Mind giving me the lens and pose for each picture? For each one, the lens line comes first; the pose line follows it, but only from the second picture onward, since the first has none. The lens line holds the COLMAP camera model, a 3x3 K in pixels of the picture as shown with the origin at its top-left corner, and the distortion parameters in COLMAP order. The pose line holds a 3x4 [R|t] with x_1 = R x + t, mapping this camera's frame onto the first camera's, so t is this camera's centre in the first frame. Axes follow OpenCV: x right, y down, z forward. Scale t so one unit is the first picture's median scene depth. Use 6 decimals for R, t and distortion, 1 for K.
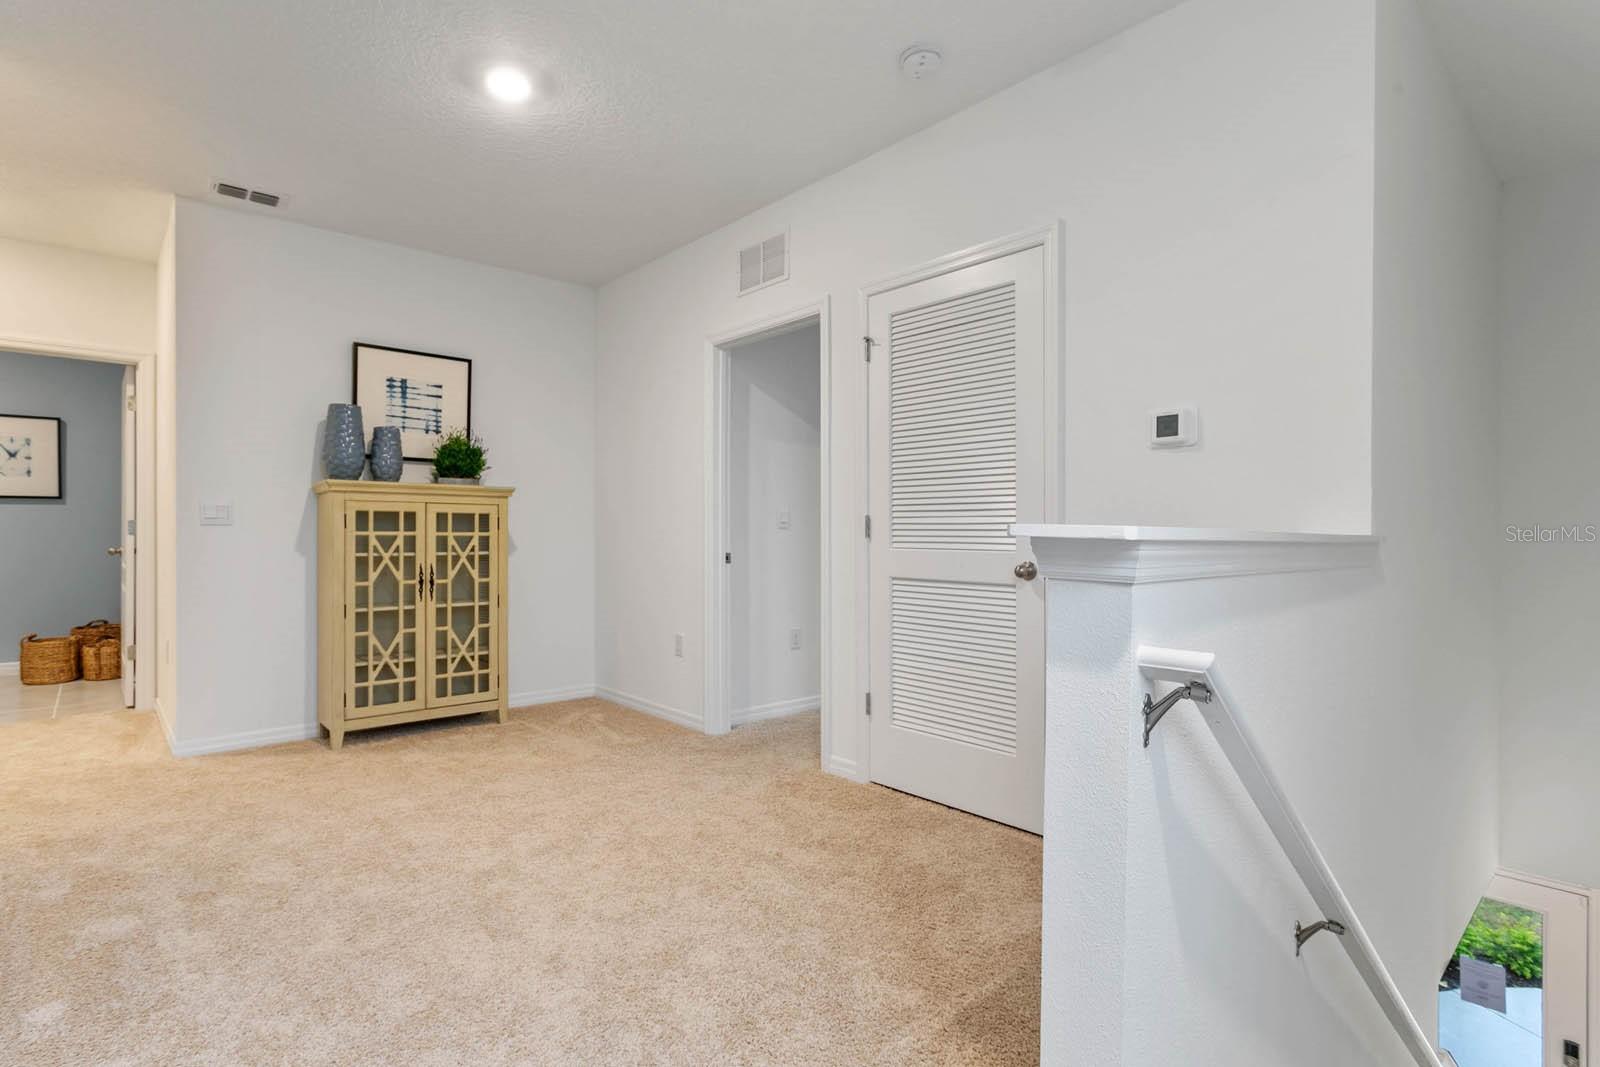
lens RADIAL K [[769.9, 0, 795.7], [0, 769.9, 539.8], [0, 0, 1]] dist [-0.002485, 0.002785]
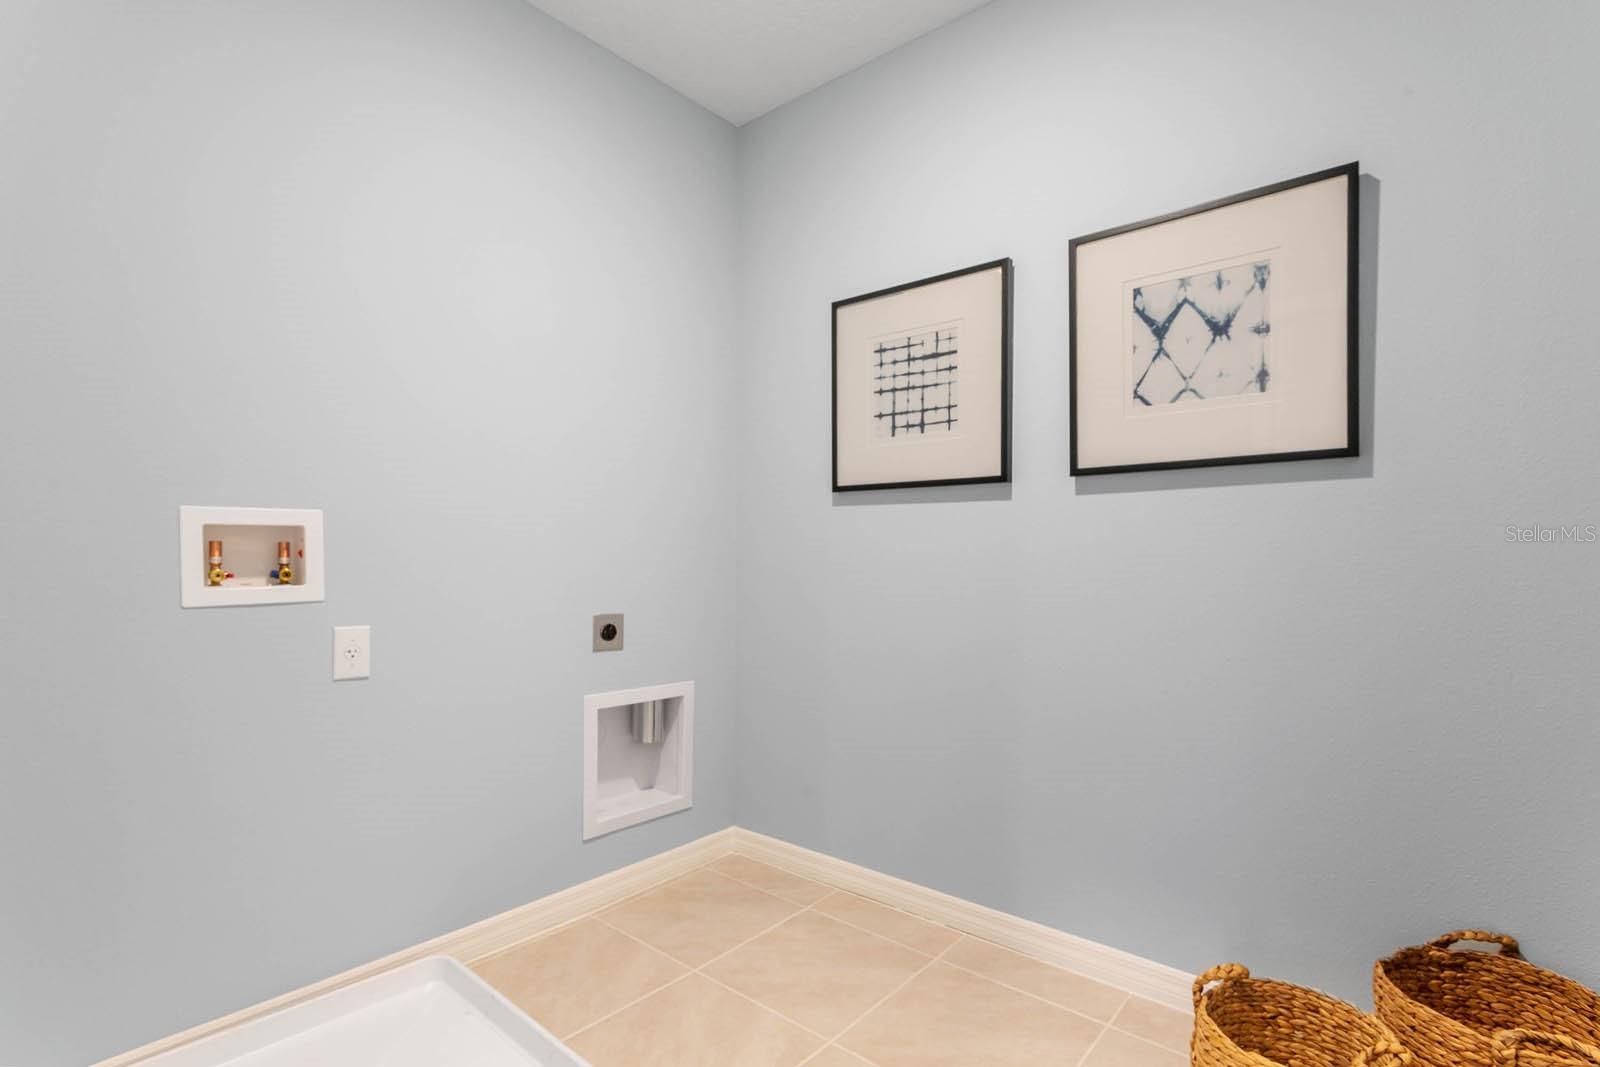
lens RADIAL K [[769.9, 0, 795.5], [0, 769.9, 548.5], [0, 0, 1]] dist [-0.002485, 0.002785]
pose [[0.121317, 0.004316, -0.992604, -0.717631], [-0.012868, 0.999913, 0.002775, -0.018666], [0.992530, 0.012436, 0.121363, 0.782102]]
